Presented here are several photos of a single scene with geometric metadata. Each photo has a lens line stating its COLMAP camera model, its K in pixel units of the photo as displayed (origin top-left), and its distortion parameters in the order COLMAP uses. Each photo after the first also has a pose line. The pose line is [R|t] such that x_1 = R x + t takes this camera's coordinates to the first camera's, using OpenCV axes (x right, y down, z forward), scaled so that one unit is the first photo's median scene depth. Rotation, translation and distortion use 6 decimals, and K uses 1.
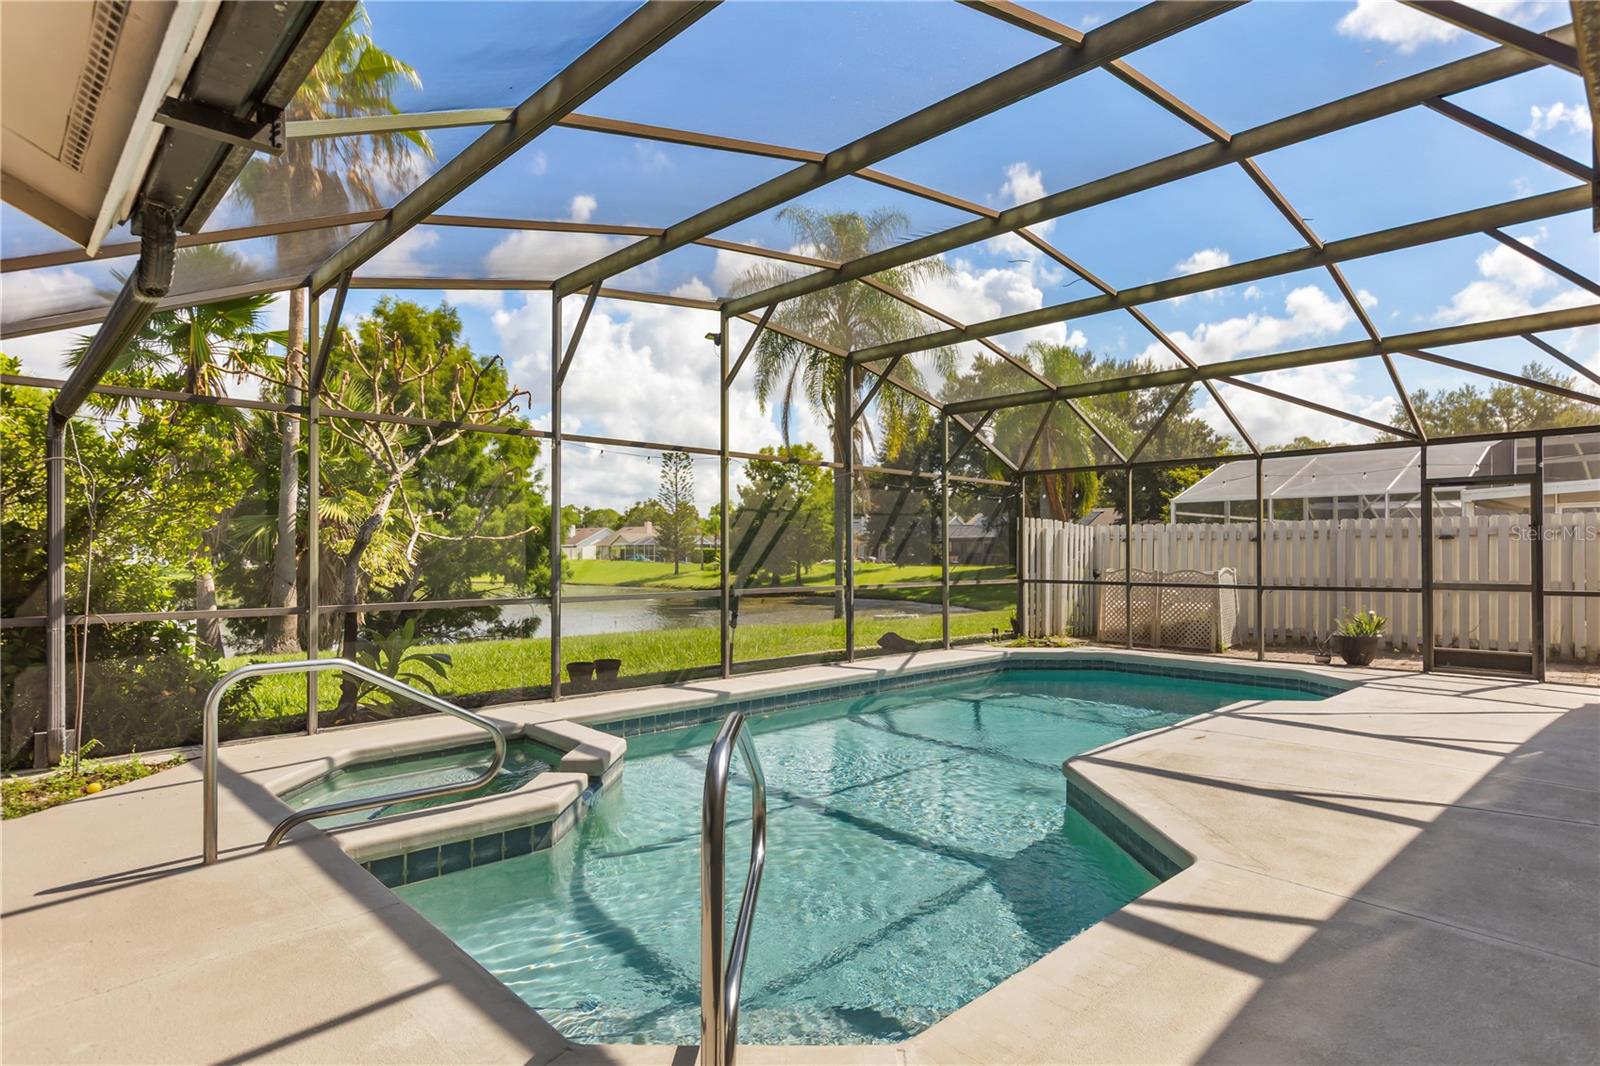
lens RADIAL K [[860.2, 0, 800.0], [0, 860.2, 533.0], [0, 0, 1]] dist [0.000884, 0.000269]
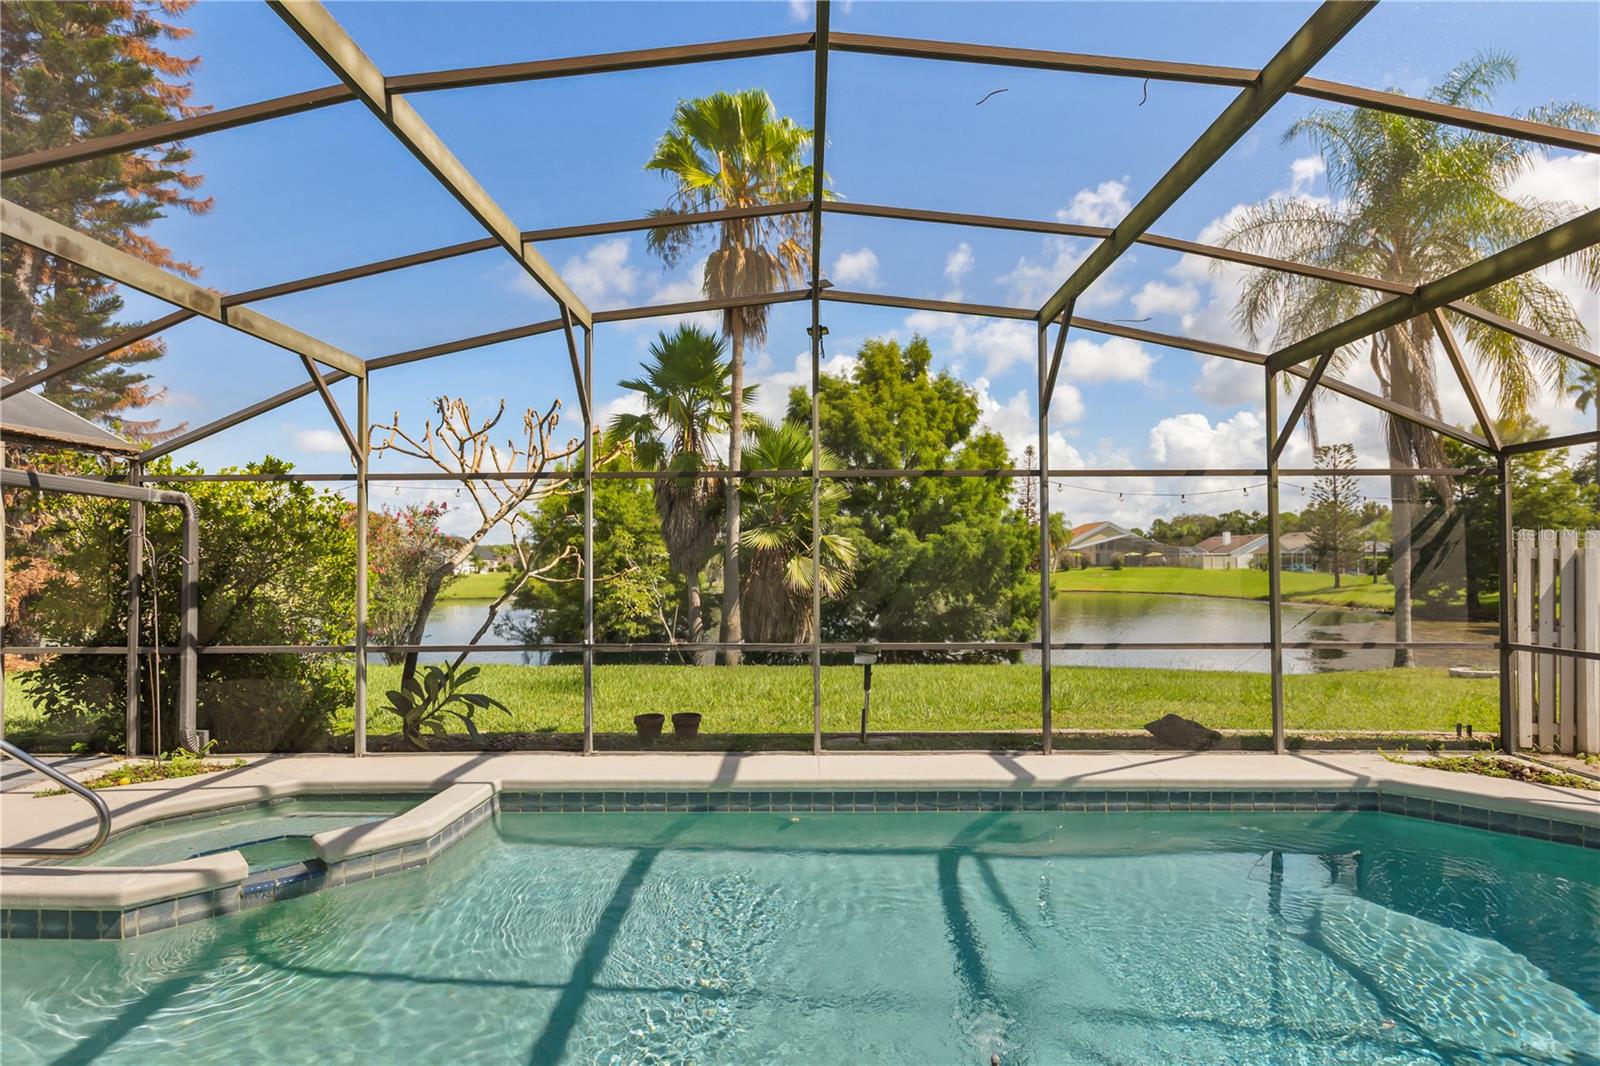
lens RADIAL K [[812.8, 0, 797.5], [0, 812.8, 555.8], [0, 0, 1]] dist [0.004146, 0.000225]
pose [[0.709614, -0.007716, -0.704548, 0.218578], [0.020659, 0.999738, 0.009858, -0.012458], [0.704287, -0.021551, 0.709588, 0.223011]]
